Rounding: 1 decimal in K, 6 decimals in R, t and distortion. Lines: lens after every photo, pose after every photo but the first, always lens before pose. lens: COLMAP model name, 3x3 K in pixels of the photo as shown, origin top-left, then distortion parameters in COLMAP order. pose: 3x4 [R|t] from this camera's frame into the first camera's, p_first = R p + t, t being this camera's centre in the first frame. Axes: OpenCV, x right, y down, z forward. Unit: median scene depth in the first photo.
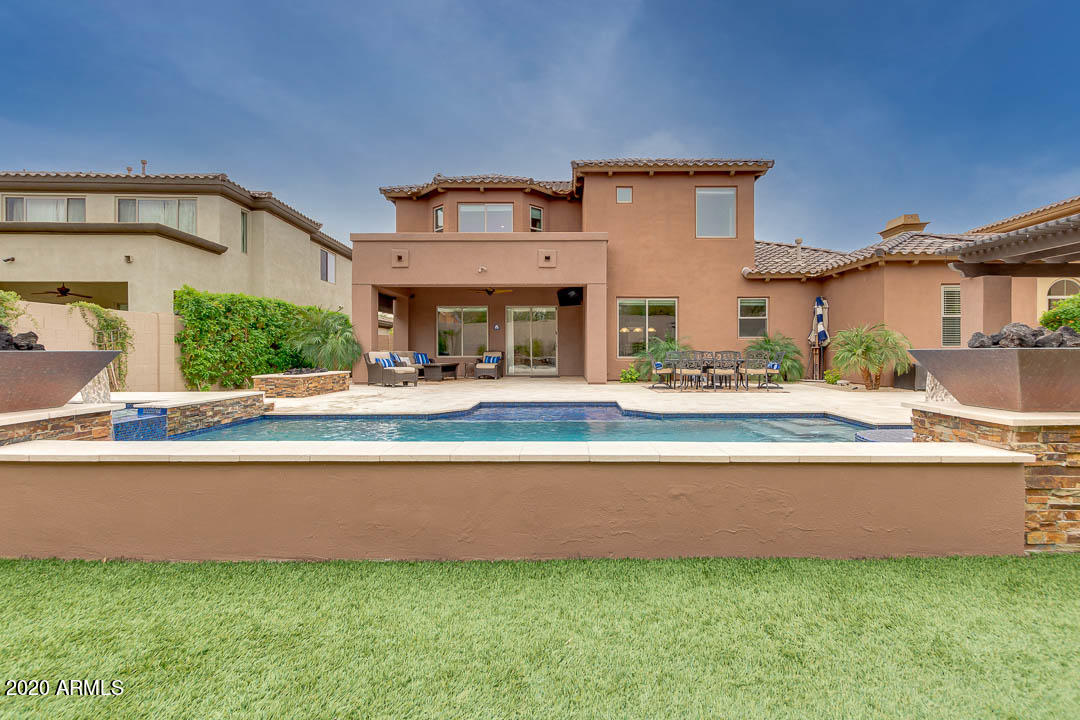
lens RADIAL K [[498.5, 0, 562.3], [0, 498.5, 350.6], [0, 0, 1]] dist [0.005236, -0.001666]
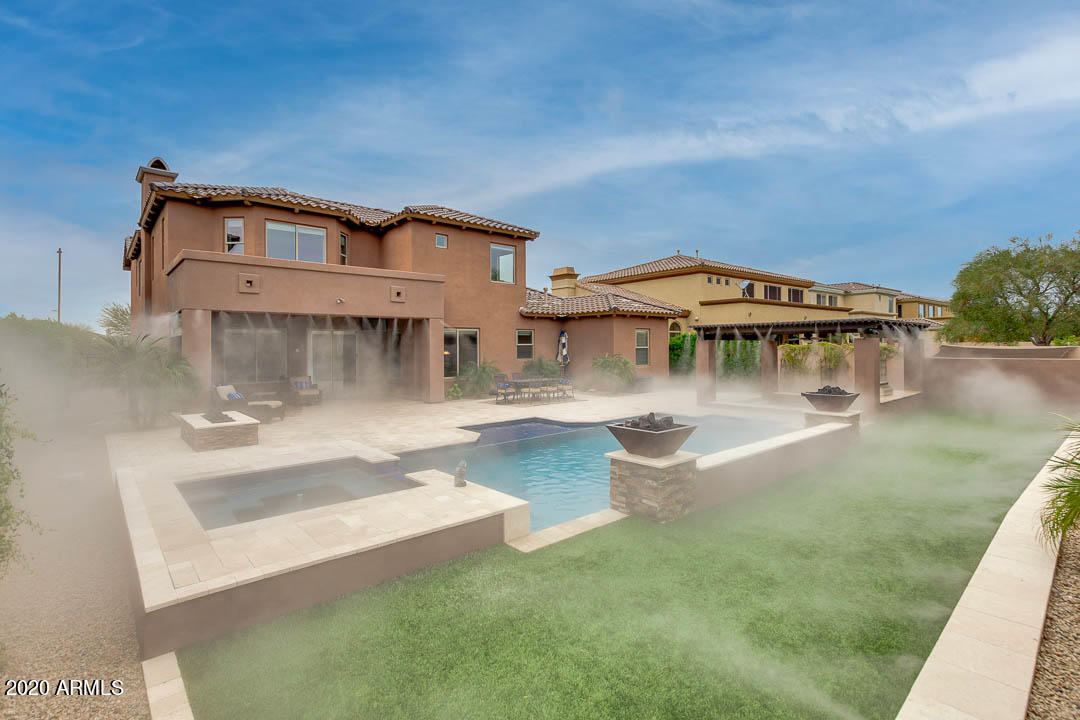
lens RADIAL K [[498.5, 0, 536.6], [0, 498.5, 343.7], [0, 0, 1]] dist [0.005236, -0.001666]
pose [[0.755726, 0.001586, 0.654887, -0.481881], [0.006859, 0.999923, -0.010337, -0.054380], [-0.654853, 0.012304, 0.755657, -0.042542]]
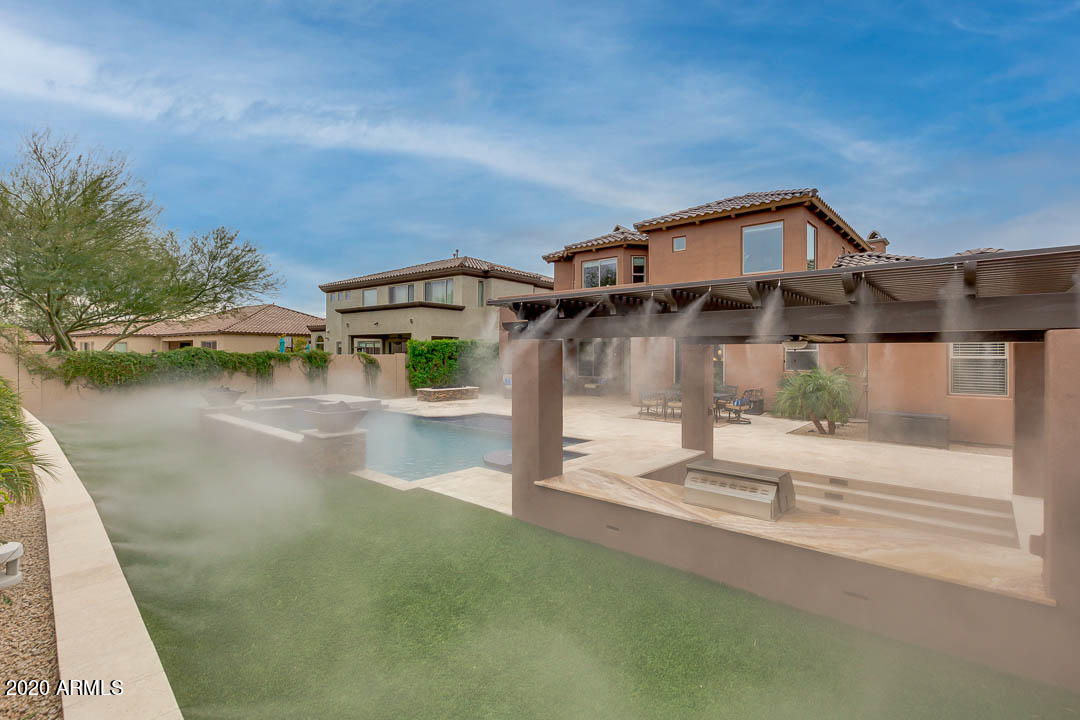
lens RADIAL K [[498.5, 0, 548.9], [0, 498.5, 352.2], [0, 0, 1]] dist [0.005236, -0.001666]
pose [[0.751637, 0.007956, -0.659529, 0.656557], [-0.007869, 0.999964, 0.003095, -0.065247], [0.659530, 0.002863, 0.751672, -0.054298]]
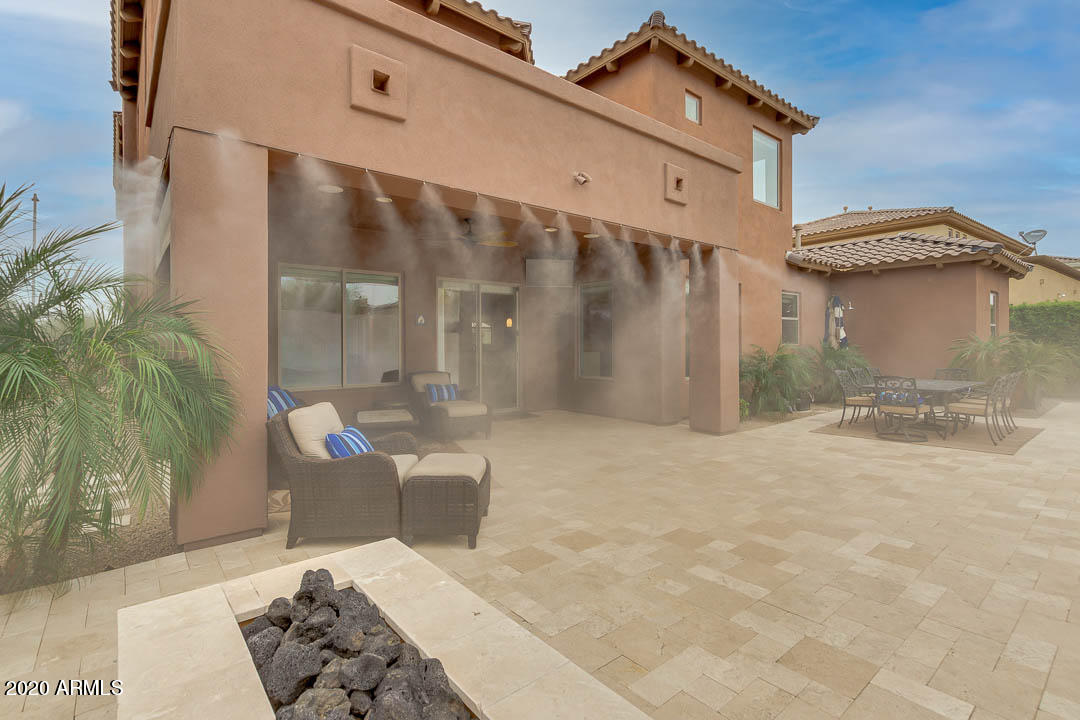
lens RADIAL K [[498.5, 0, 538.6], [0, 498.5, 348.6], [0, 0, 1]] dist [0.005236, -0.001666]
pose [[0.777516, -0.008109, 0.628811, -0.399777], [0.005994, 0.999967, 0.005484, -0.026804], [-0.628834, -0.000494, 0.777539, 0.648474]]
